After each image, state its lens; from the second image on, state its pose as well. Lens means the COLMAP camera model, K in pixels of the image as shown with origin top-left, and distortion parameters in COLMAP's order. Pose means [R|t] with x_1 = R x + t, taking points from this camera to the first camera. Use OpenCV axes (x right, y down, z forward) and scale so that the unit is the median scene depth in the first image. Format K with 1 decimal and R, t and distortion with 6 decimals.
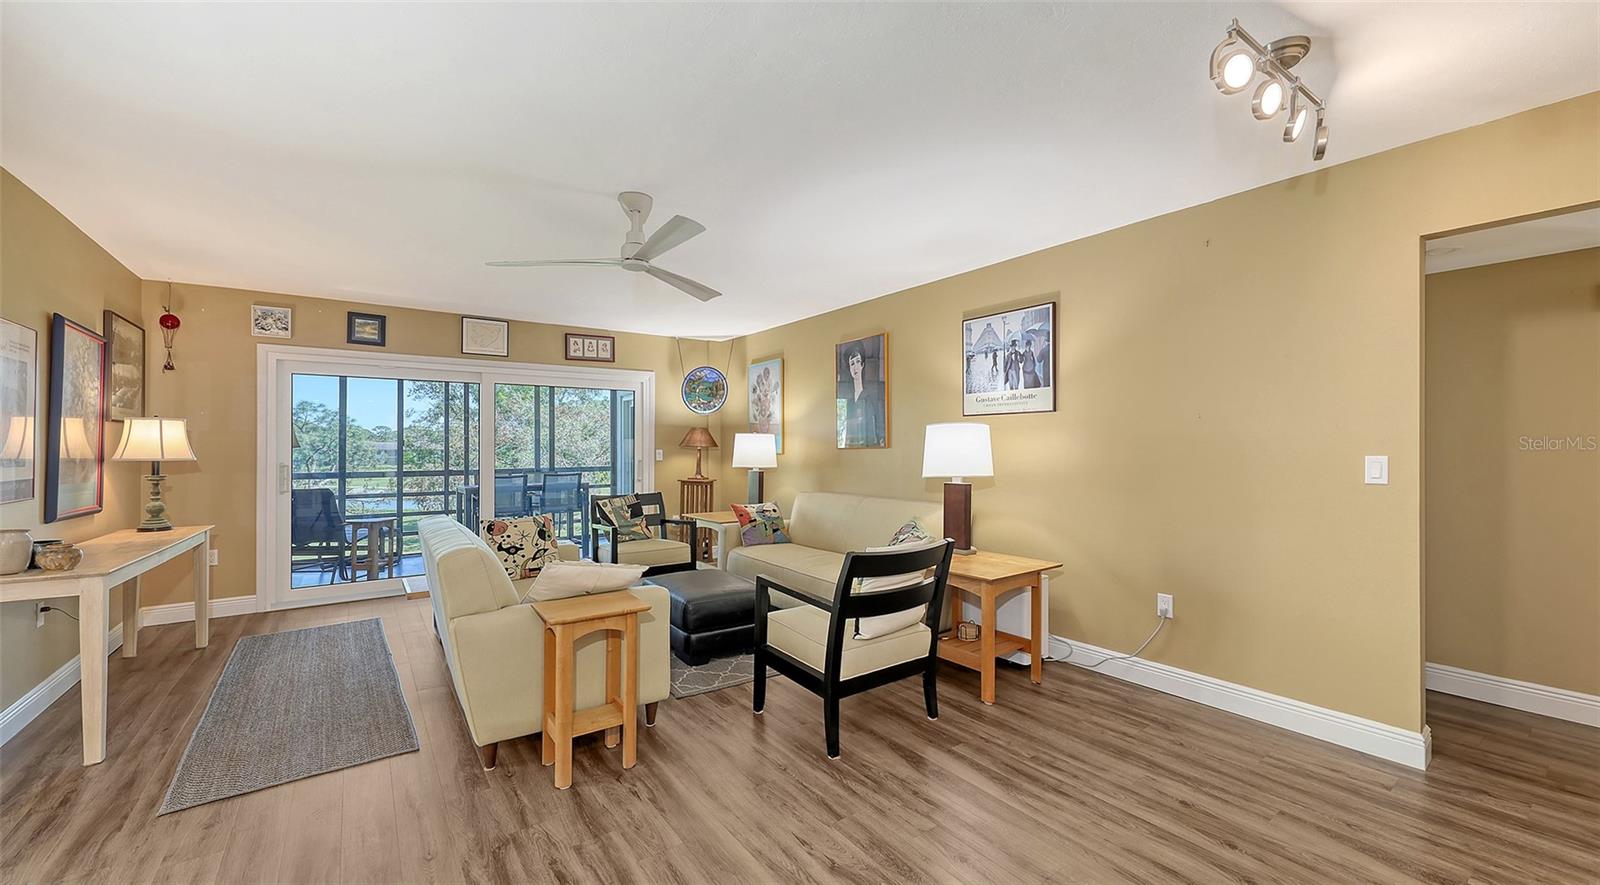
lens RADIAL K [[625.7, 0, 800.0], [0, 625.7, 442.5], [0, 0, 1]] dist [0.002248, -0.000096]
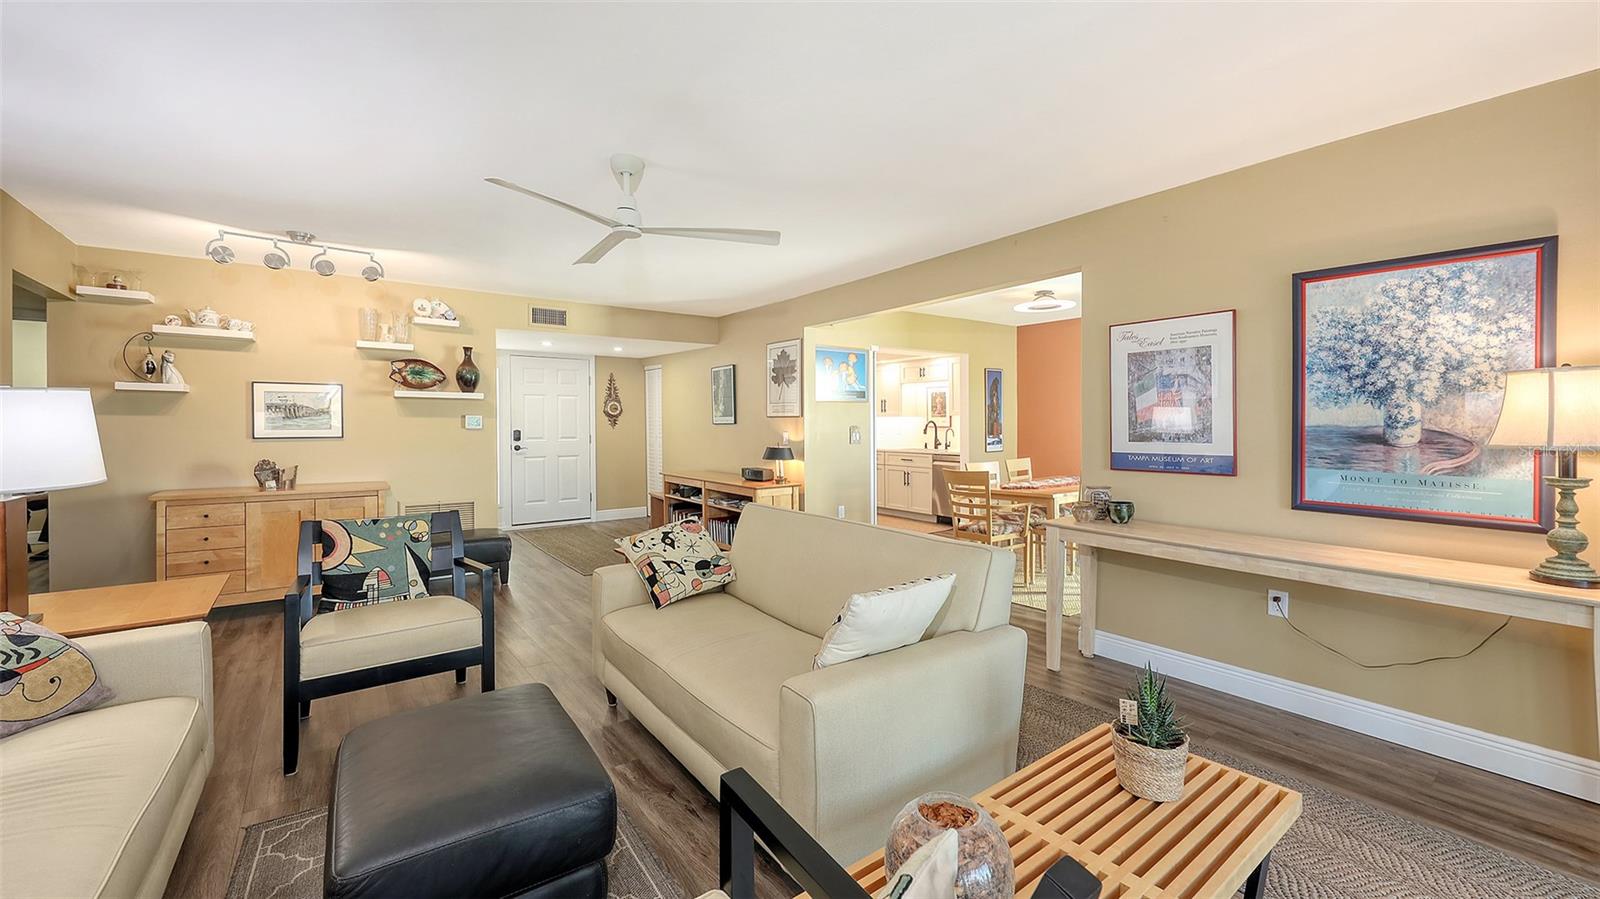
lens RADIAL K [[630.2, 0, 806.3], [0, 630.2, 428.9], [0, 0, 1]] dist [0.000613, 0.000126]
pose [[-0.999455, 0.004406, -0.032728, -0.337319], [0.004518, 0.999984, -0.003354, 0.009384], [0.032713, -0.003500, -0.999459, 1.331351]]
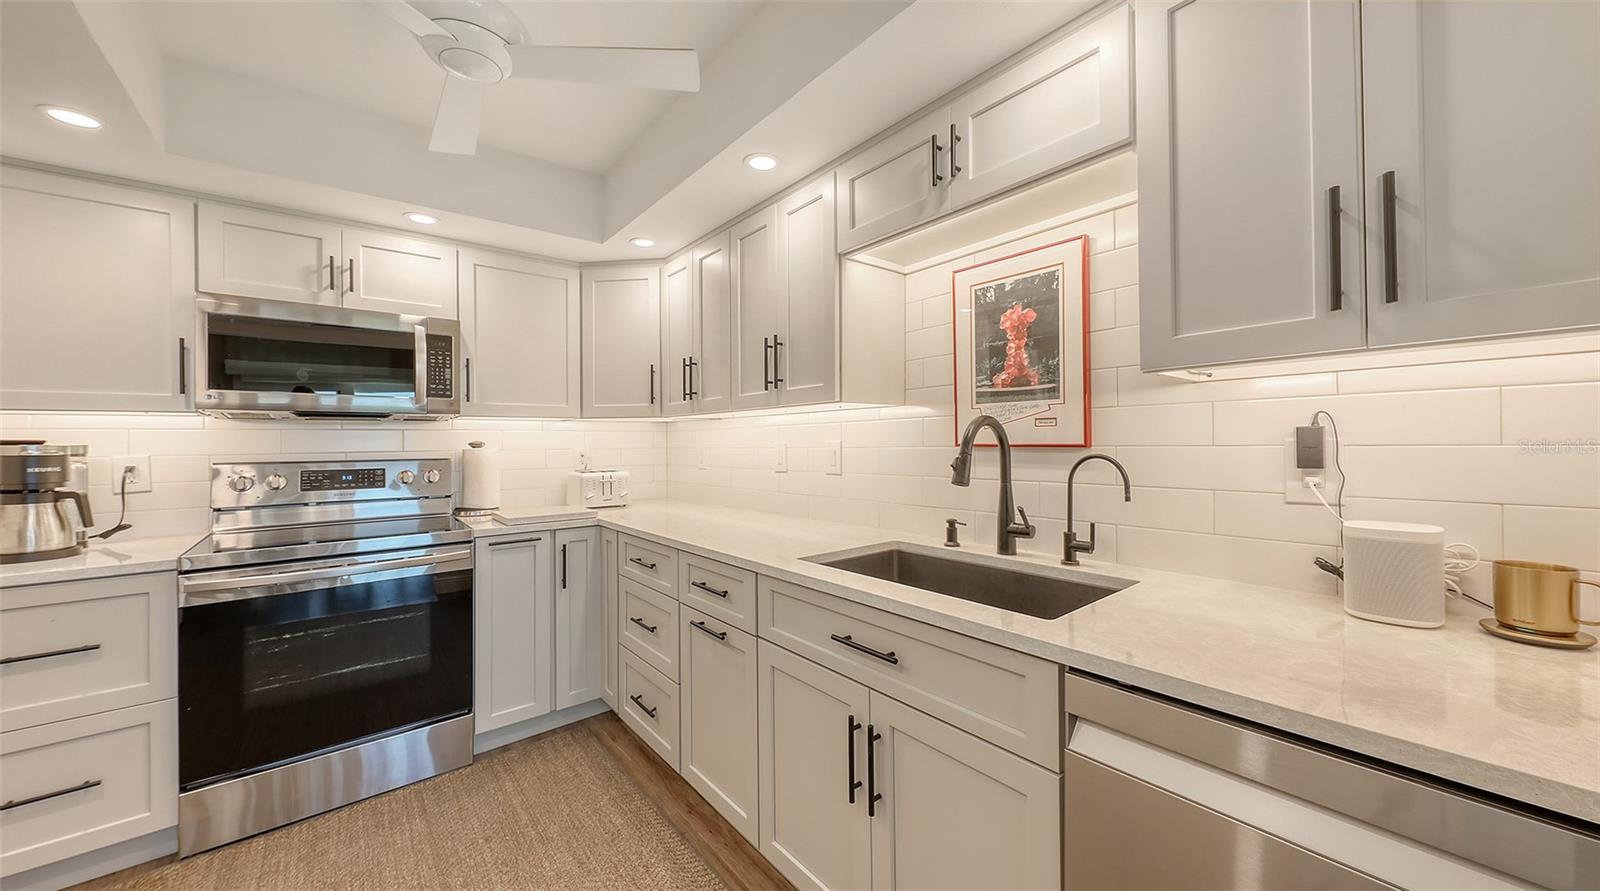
lens RADIAL K [[562.5, 0, 795.9], [0, 562.5, 452.5], [0, 0, 1]] dist [0.001149, -0.000163]
pose [[-0.998010, 0.017484, -0.060578, -0.652837], [0.017189, 0.999838, 0.005379, -0.002101], [0.060663, 0.004327, -0.998149, -0.285175]]
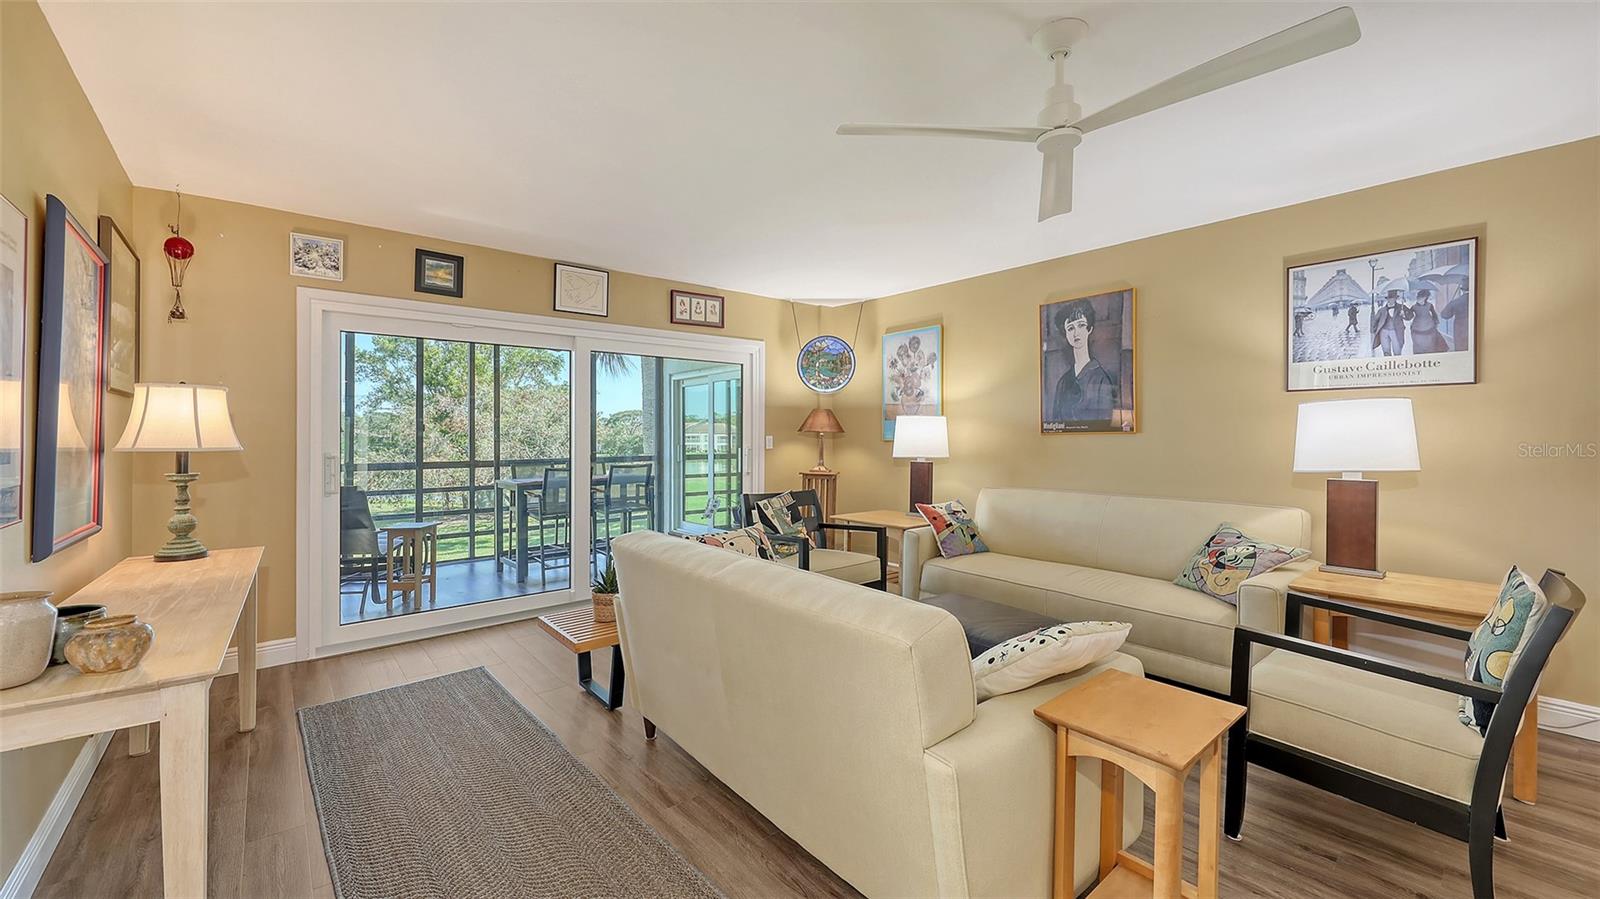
lens RADIAL K [[628.1, 0, 795.5], [0, 628.1, 433.2], [0, 0, 1]] dist [-0.000137, 0.000017]
pose [[0.996993, 0.000647, 0.077495, -0.394745], [-0.001013, 0.999988, 0.004696, 0.005897], [-0.077491, -0.004761, 0.996982, 0.268235]]
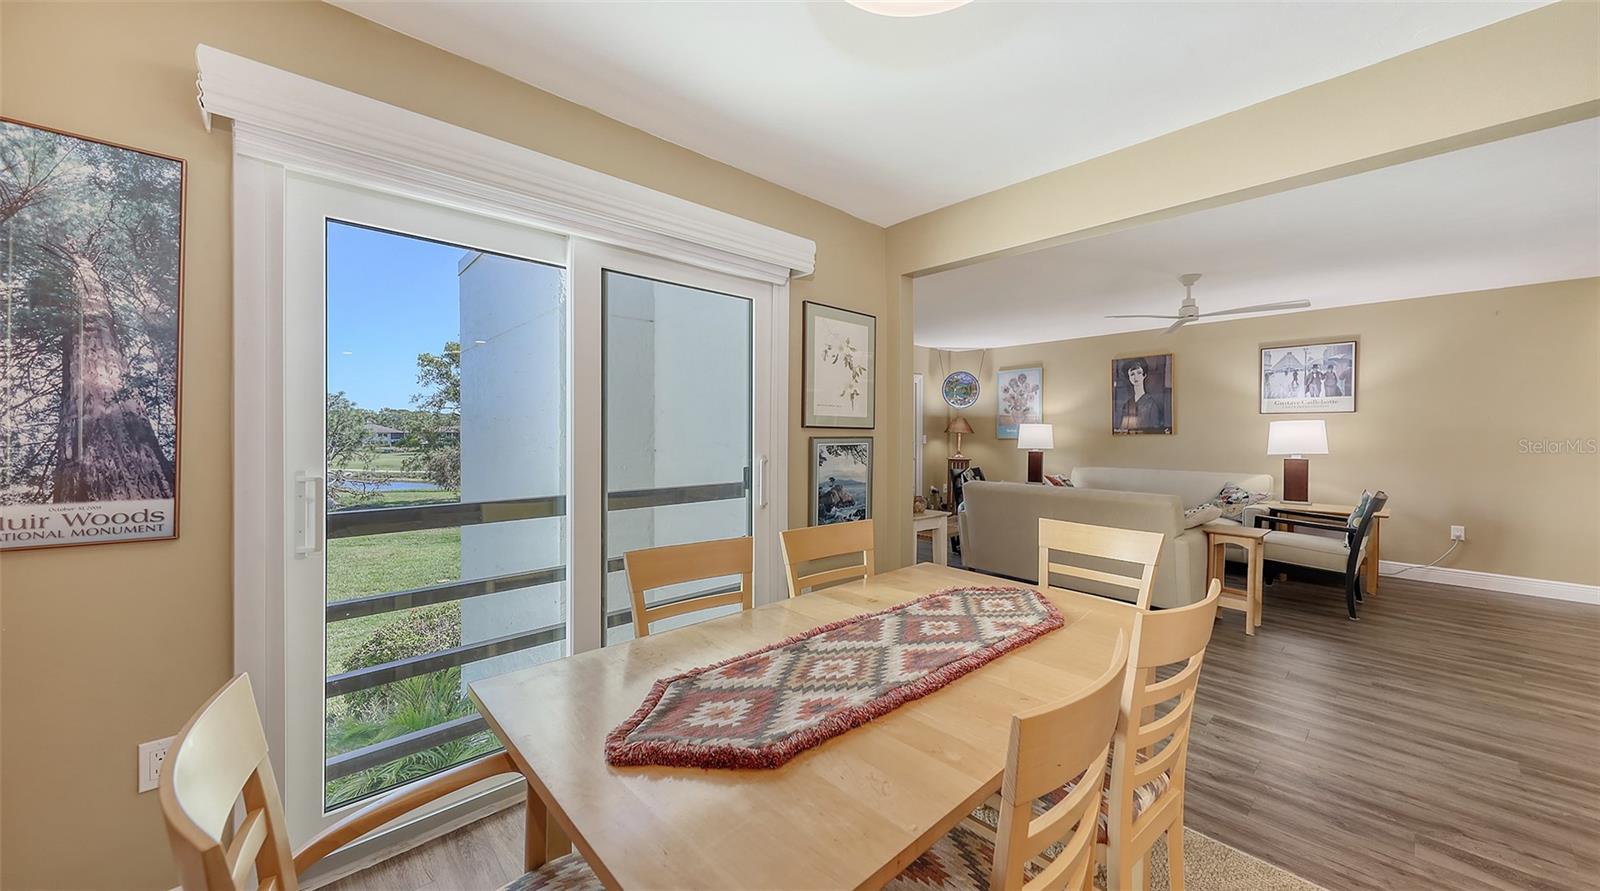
lens RADIAL K [[567.2, 0, 794.5], [0, 567.2, 431.8], [0, 0, 1]] dist [0.006143, -0.000047]
pose [[0.994075, 0.003927, 0.108629, -0.961326], [-0.004730, 0.999963, 0.007133, -0.003712], [-0.108597, -0.007605, 0.994057, -0.216722]]
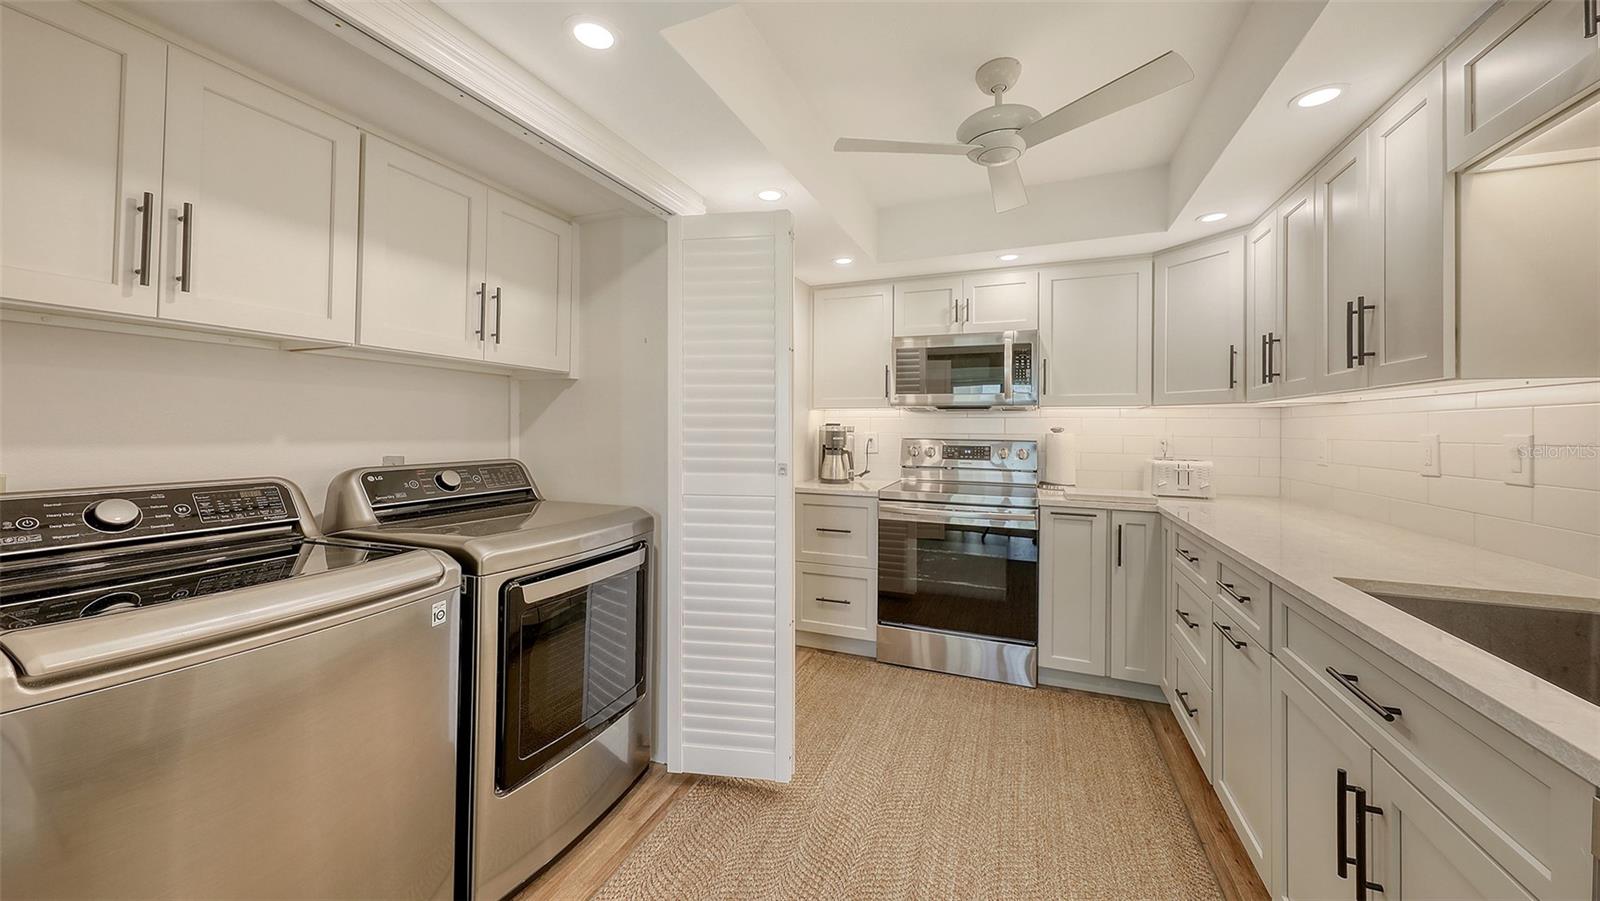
lens RADIAL K [[556.9, 0, 802.0], [0, 556.9, 457.7], [0, 0, 1]] dist [-0.000317, 0.000025]
pose [[-0.537246, -0.044752, 0.842238, -0.777394], [-0.018292, 0.998975, 0.041413, -0.001456], [-0.843227, 0.006843, -0.537514, -0.251947]]
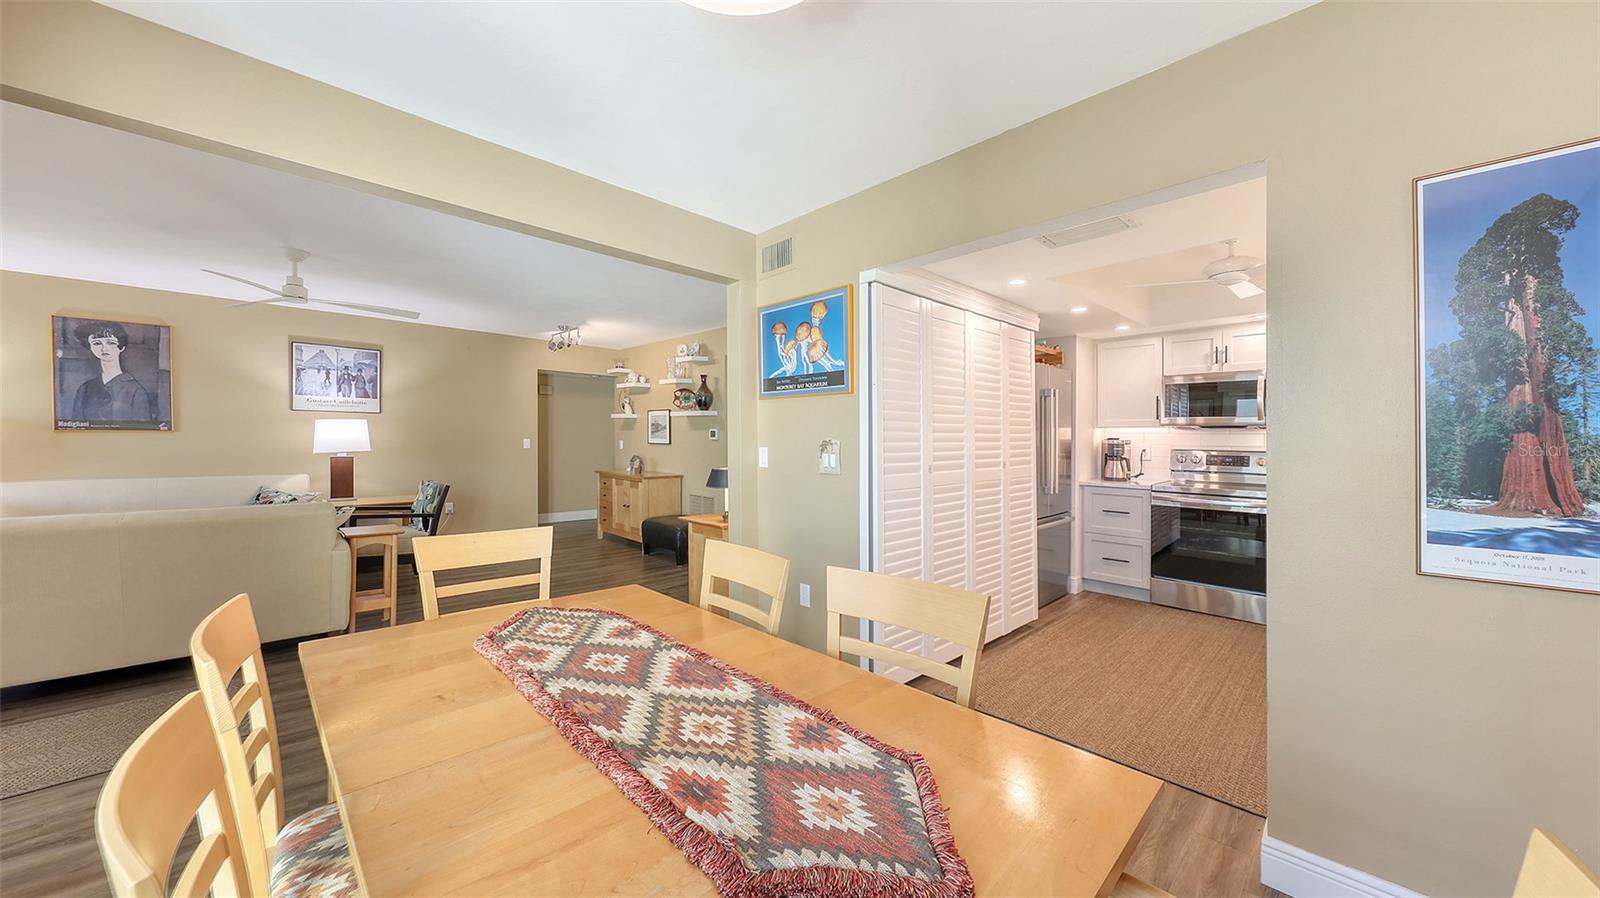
lens RADIAL K [[563.6, 0, 808.6], [0, 563.6, 448.2], [0, 0, 1]] dist [-0.001288, -0.000484]
pose [[-0.159127, -0.016905, 0.987113, -1.137738], [-0.021932, 0.999667, 0.013584, -0.000124], [-0.987015, -0.019488, -0.159445, 0.058448]]
